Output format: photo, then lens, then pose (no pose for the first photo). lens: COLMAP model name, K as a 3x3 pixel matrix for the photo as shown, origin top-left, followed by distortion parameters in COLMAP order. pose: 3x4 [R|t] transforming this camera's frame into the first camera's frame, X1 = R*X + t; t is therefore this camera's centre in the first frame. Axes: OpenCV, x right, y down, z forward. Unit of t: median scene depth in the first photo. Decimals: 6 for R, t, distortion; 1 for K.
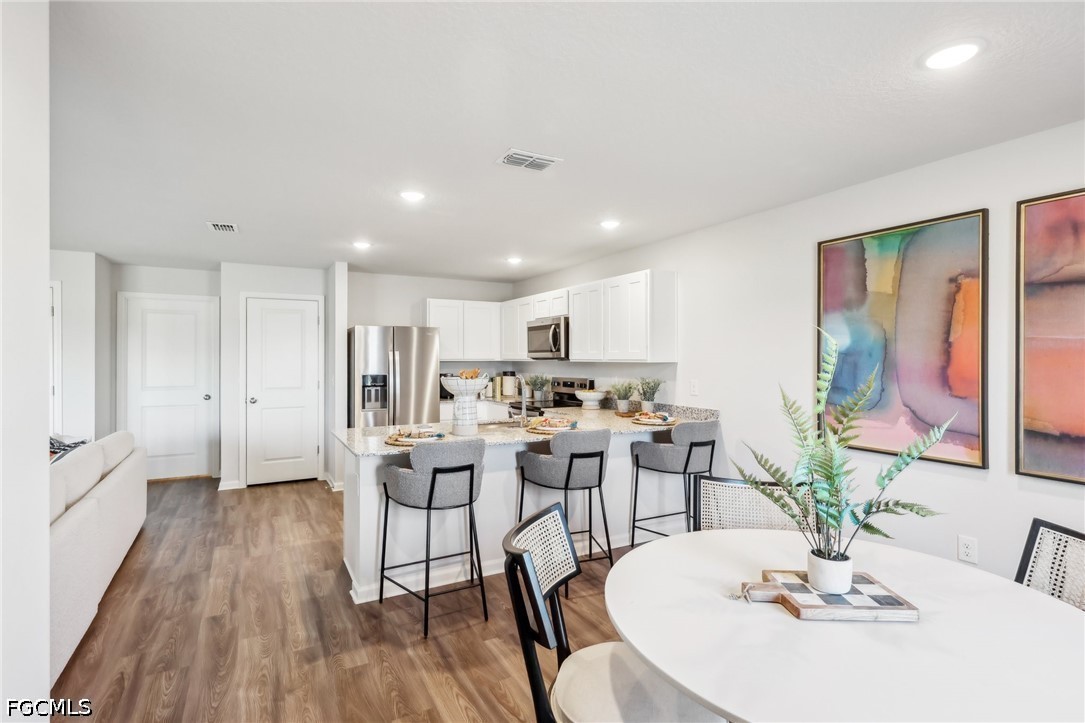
lens RADIAL K [[525.1, 0, 540.8], [0, 525.1, 364.4], [0, 0, 1]] dist [-0.002470, -0.002002]
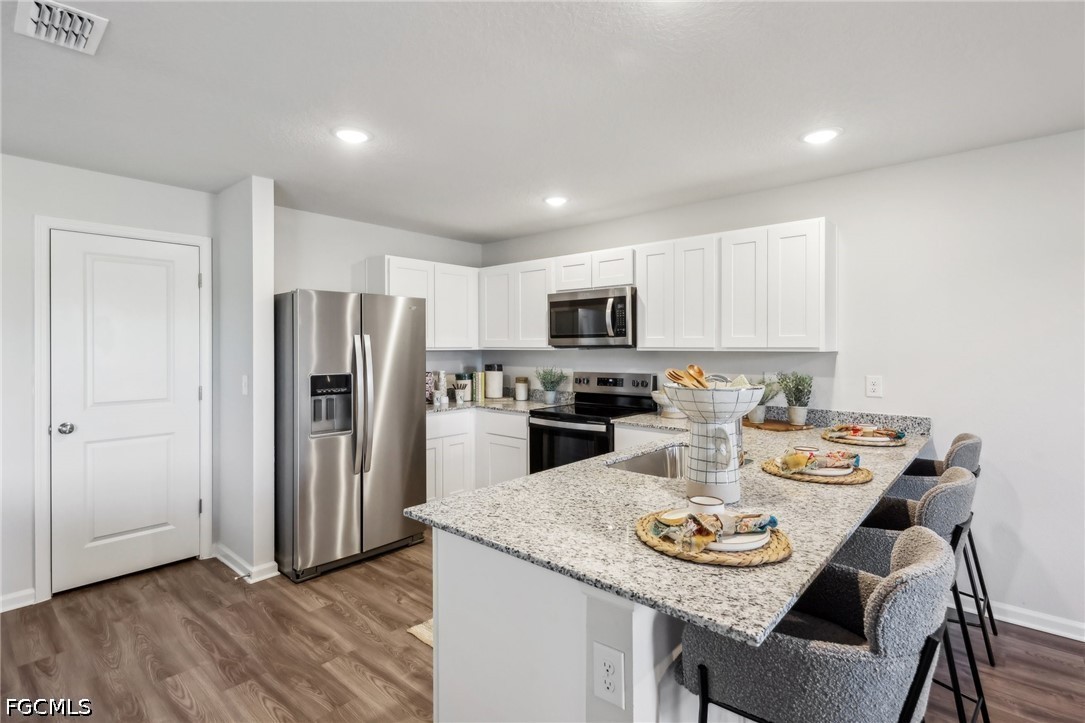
lens RADIAL K [[525.1, 0, 544.4], [0, 525.1, 352.1], [0, 0, 1]] dist [-0.002470, -0.002002]
pose [[0.939242, -0.005705, 0.343209, -0.264140], [0.005115, 0.999983, 0.002626, -0.005102], [-0.343218, -0.000711, 0.939255, 0.330919]]
